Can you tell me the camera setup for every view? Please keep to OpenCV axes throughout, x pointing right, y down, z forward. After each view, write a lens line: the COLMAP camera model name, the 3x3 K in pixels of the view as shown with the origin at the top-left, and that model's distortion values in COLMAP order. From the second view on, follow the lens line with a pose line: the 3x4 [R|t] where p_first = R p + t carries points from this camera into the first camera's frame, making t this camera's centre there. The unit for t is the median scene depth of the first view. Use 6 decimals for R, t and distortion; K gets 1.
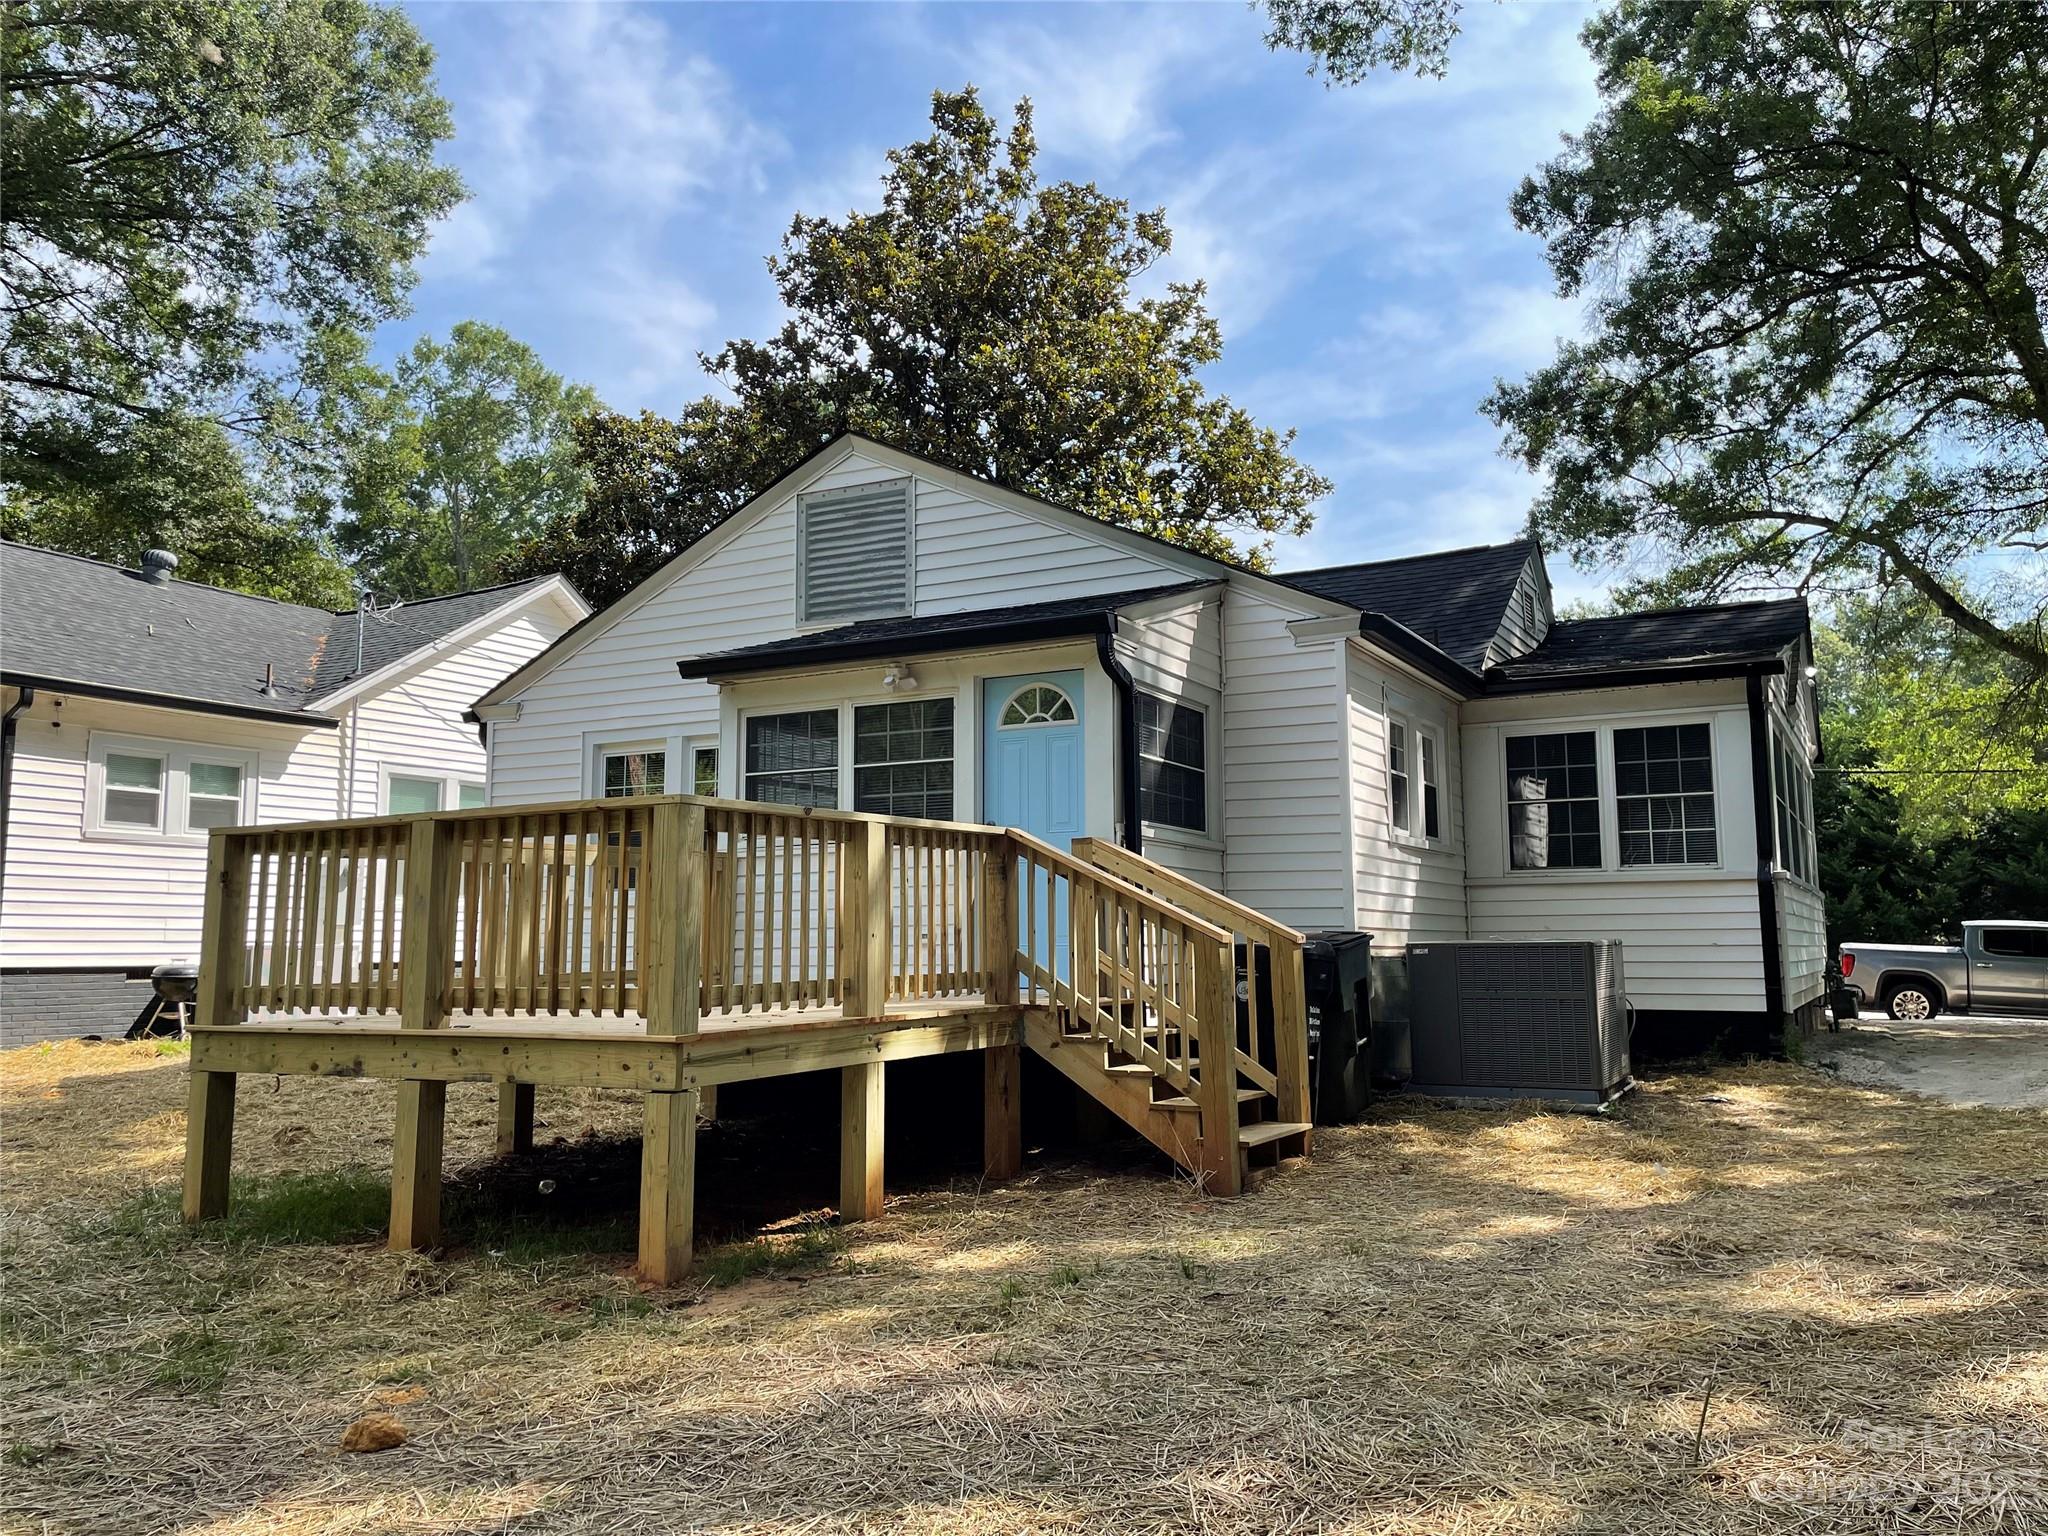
lens RADIAL K [[1549.5, 0, 1018.0], [0, 1549.5, 748.5], [0, 0, 1]] dist [0.095510, -0.131890]
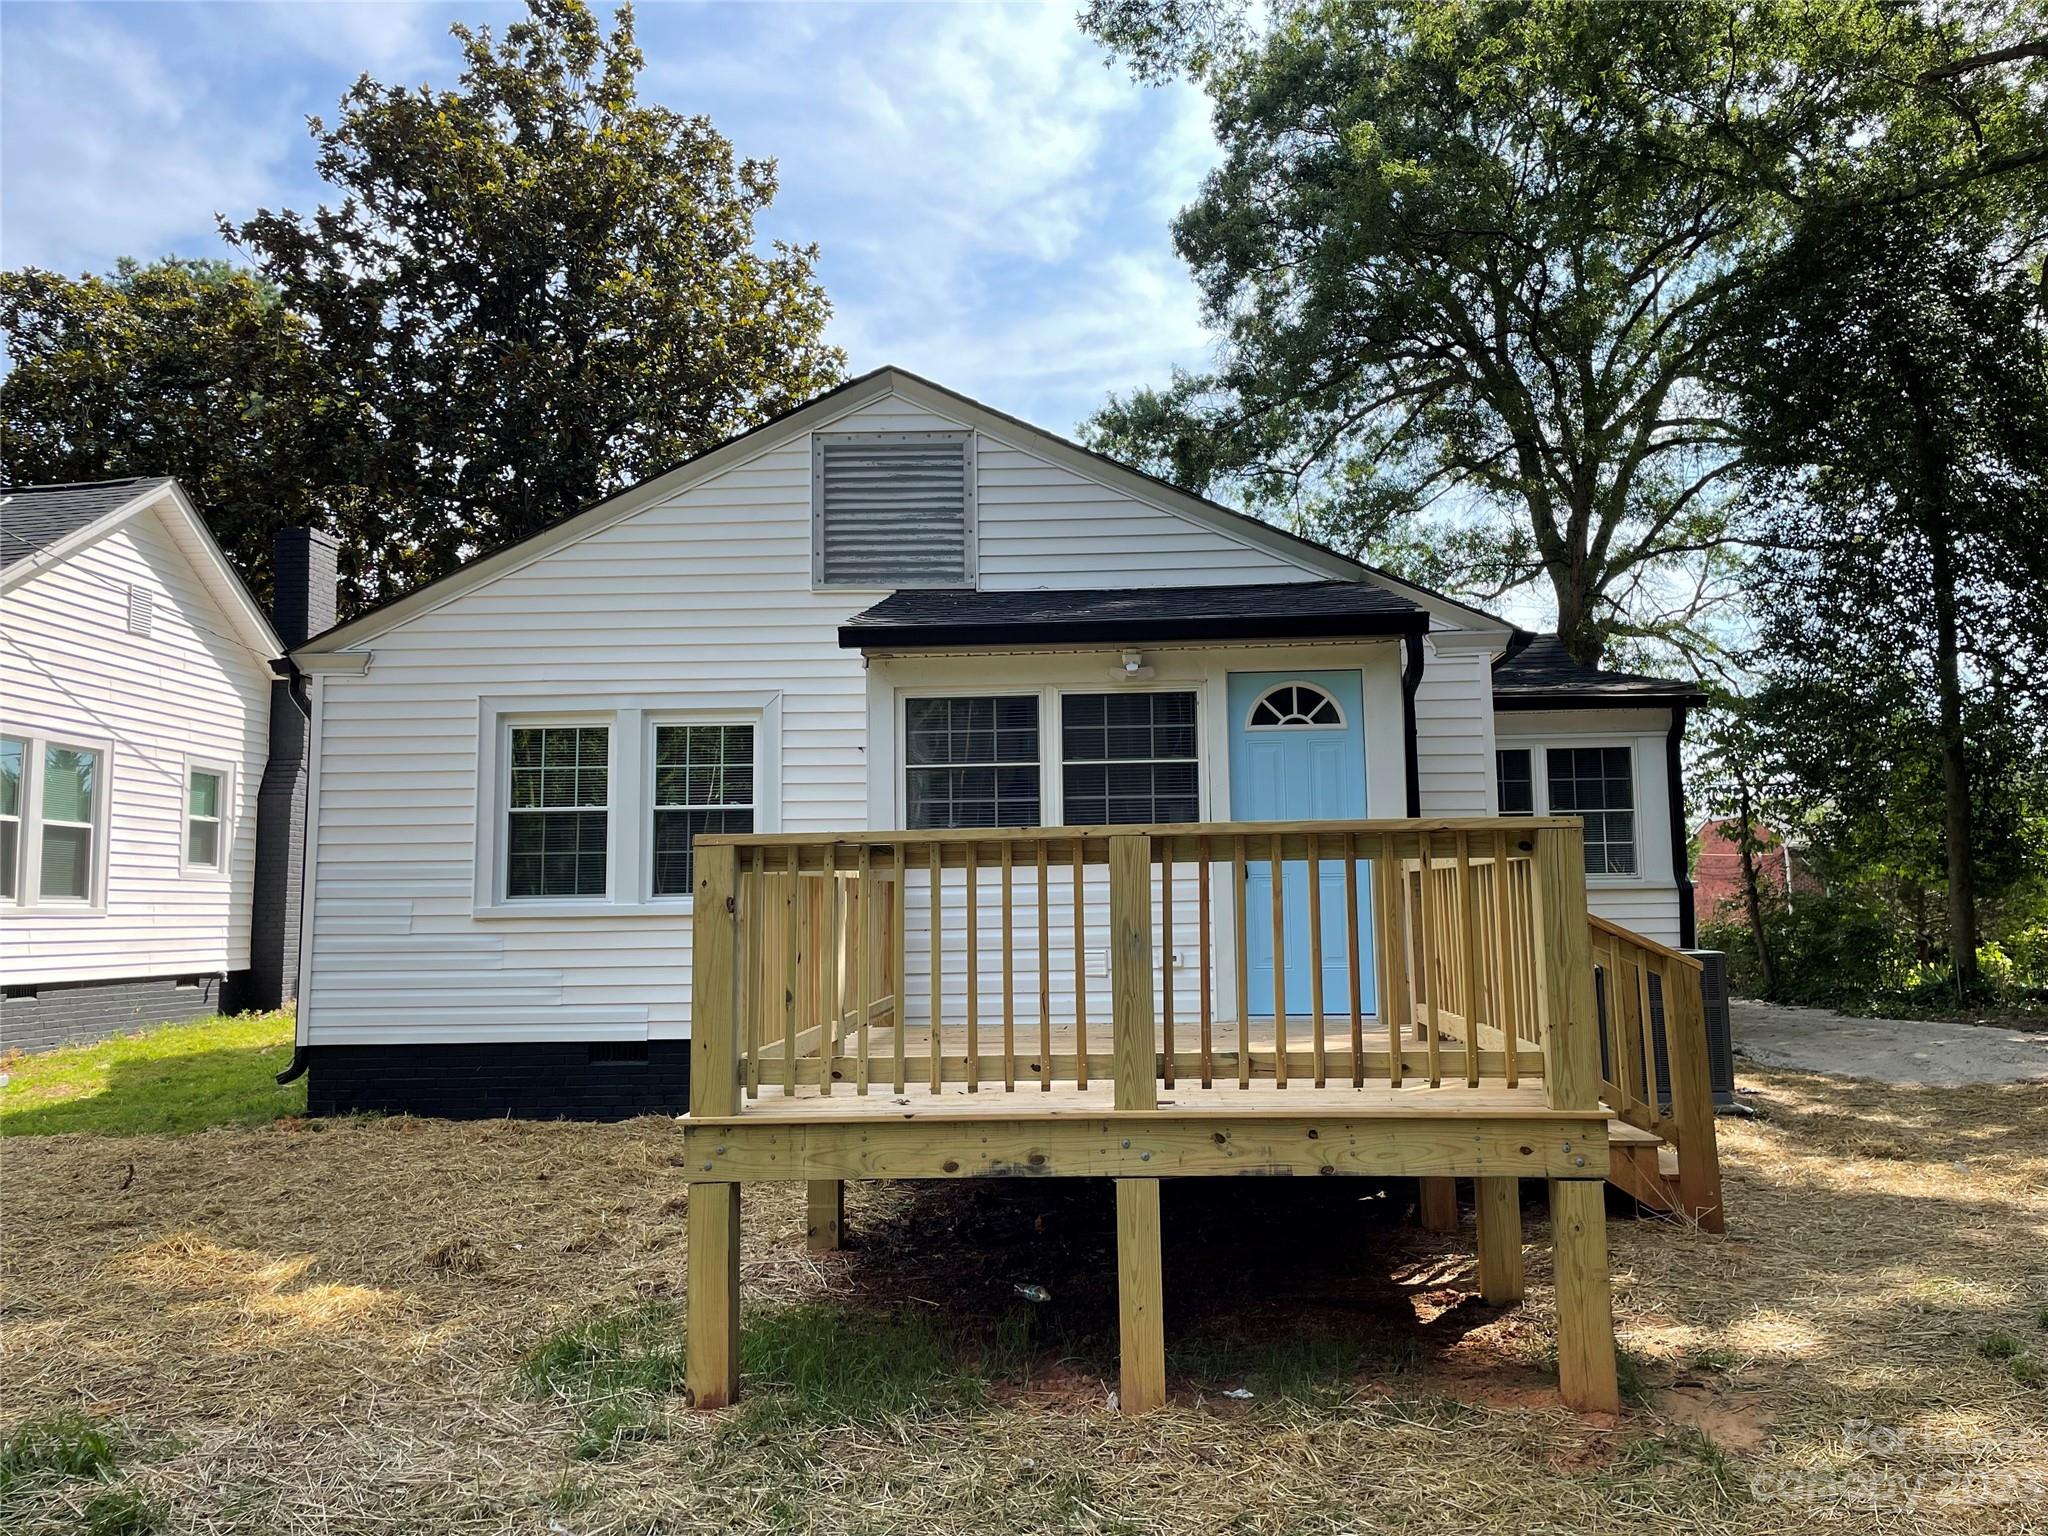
lens RADIAL K [[1549.5, 0, 1018.0], [0, 1549.5, 748.5], [0, 0, 1]] dist [0.095510, -0.131890]
pose [[0.895181, 0.039705, 0.443932, -0.289383], [-0.044980, 0.998987, 0.001351, 0.001934], [-0.443428, -0.021178, 0.896060, 0.131015]]
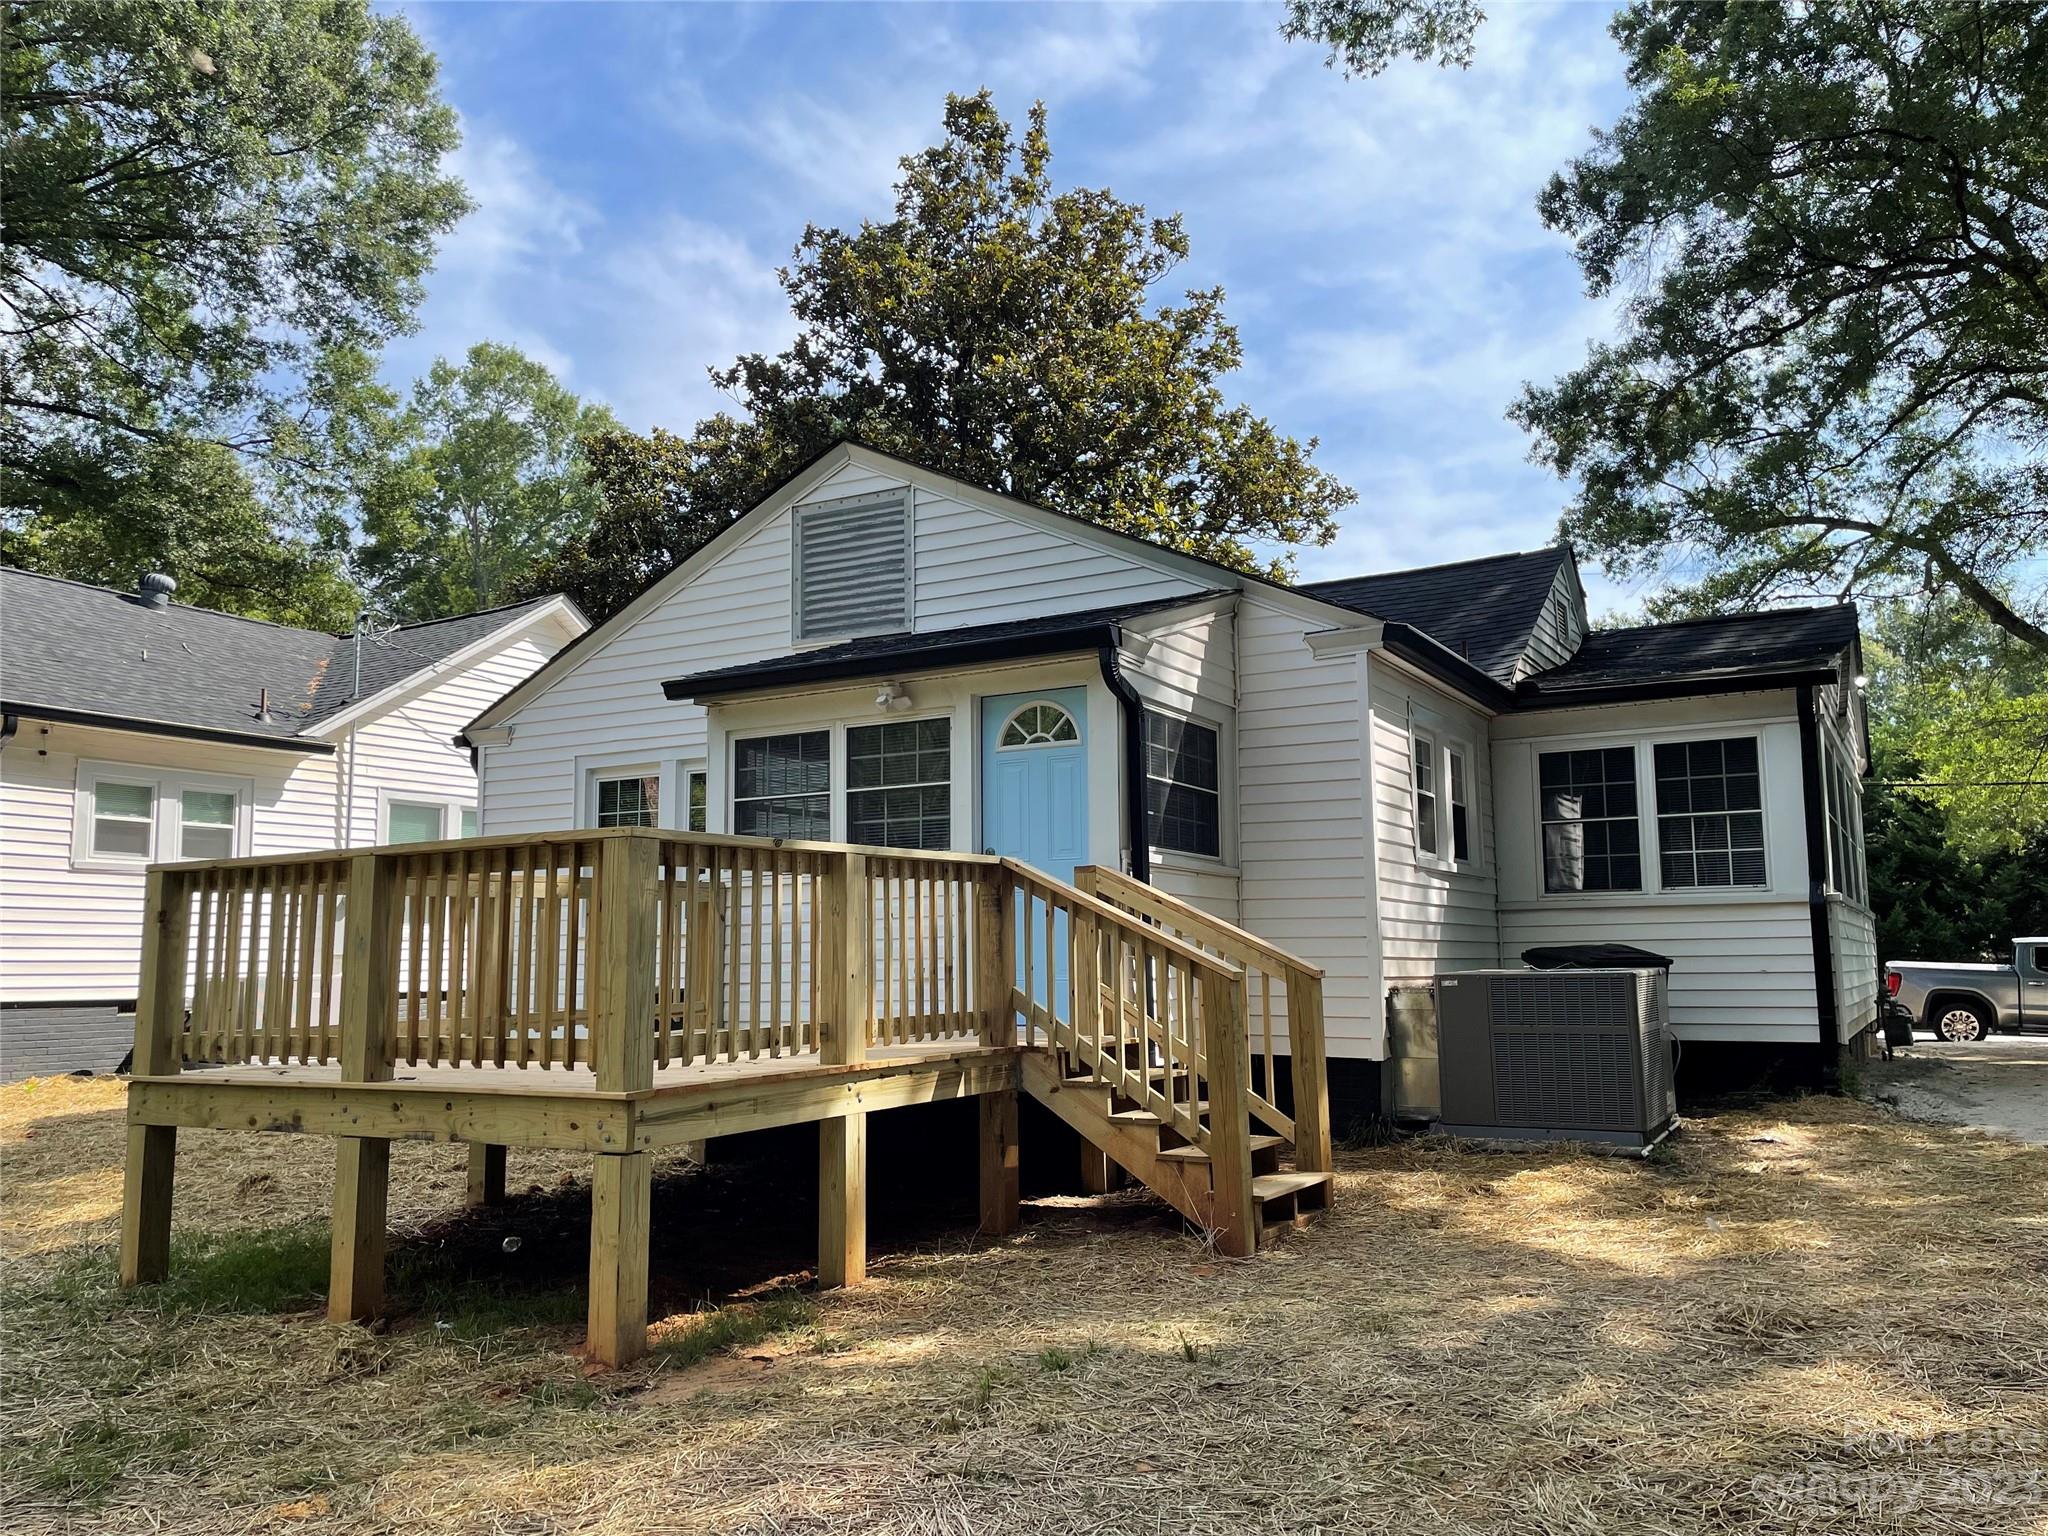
lens RADIAL K [[1549.3, 0, 1018.7], [0, 1549.3, 773.6], [0, 0, 1]] dist [0.103073, -0.142011]
pose [[0.999828, -0.008273, -0.016576, 0.008447], [0.008346, 0.999956, 0.004367, -0.001197], [0.016539, -0.004504, 0.999853, 0.030678]]
